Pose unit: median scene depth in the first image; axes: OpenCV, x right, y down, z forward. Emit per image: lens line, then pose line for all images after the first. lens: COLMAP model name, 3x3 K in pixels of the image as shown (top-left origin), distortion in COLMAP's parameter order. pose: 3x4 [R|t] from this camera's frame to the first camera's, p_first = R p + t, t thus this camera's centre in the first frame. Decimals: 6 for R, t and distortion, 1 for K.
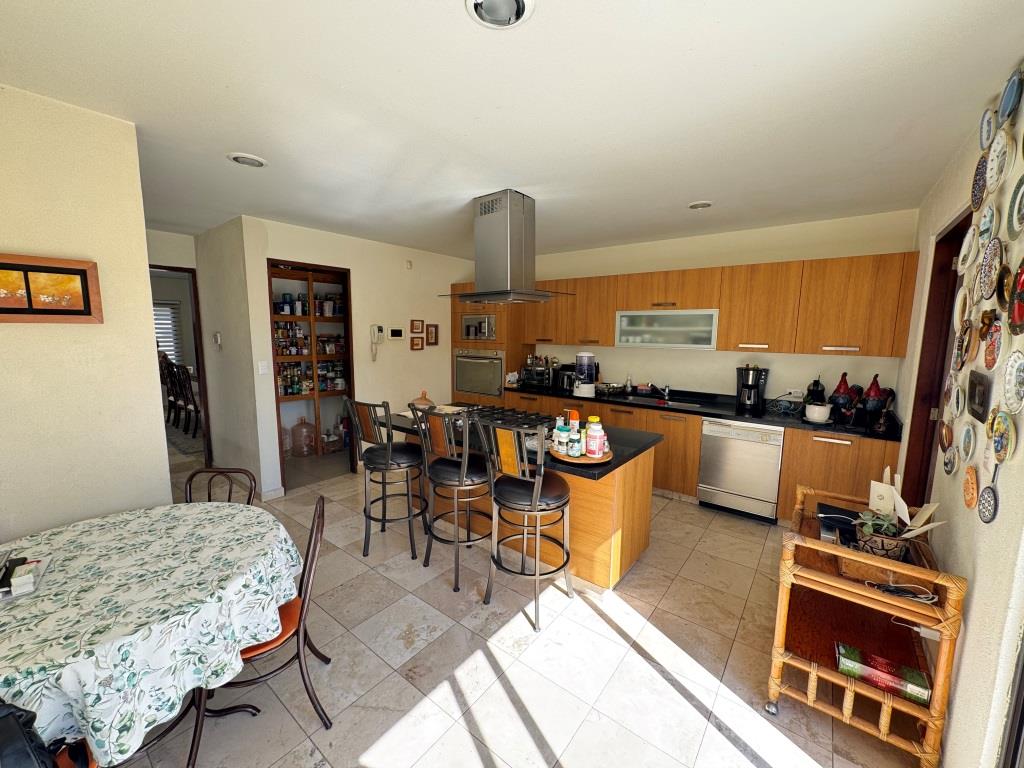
lens RADIAL K [[410.3, 0, 513.1], [0, 410.3, 383.0], [0, 0, 1]] dist [-0.005813, 0.001557]
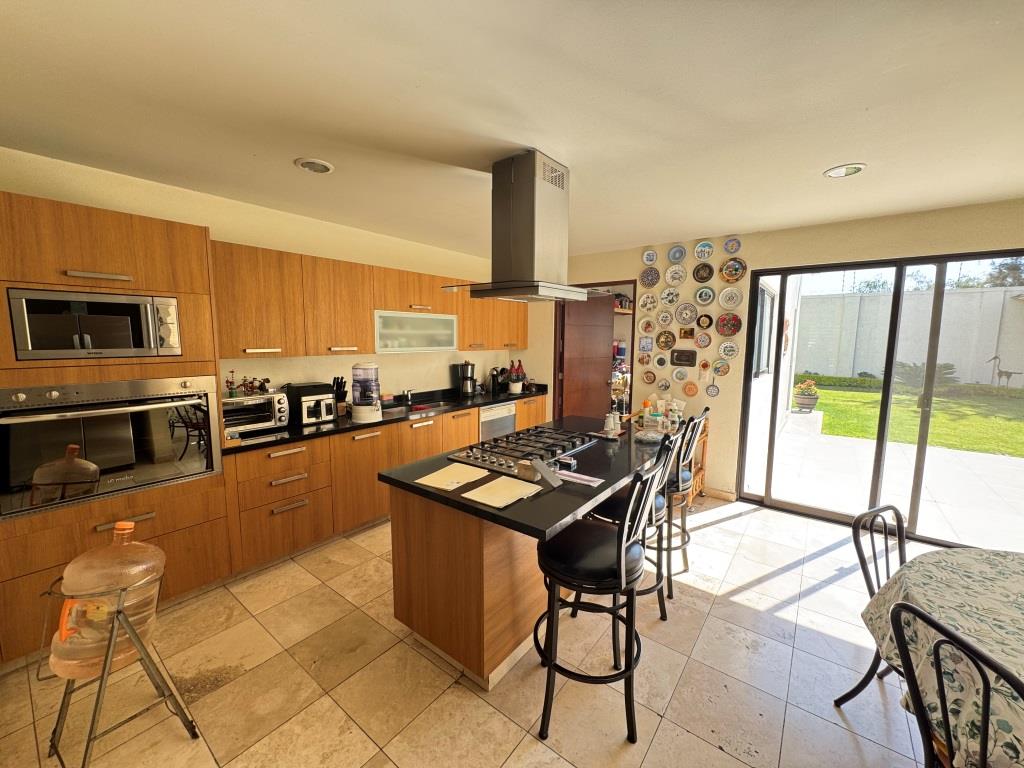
lens RADIAL K [[410.3, 0, 508.6], [0, 410.3, 382.5], [0, 0, 1]] dist [-0.005813, 0.001557]
pose [[-0.001217, -0.121400, 0.992603, -0.604672], [0.117575, 0.985702, 0.120700, -0.104966], [-0.993063, 0.116852, 0.013074, 0.778417]]
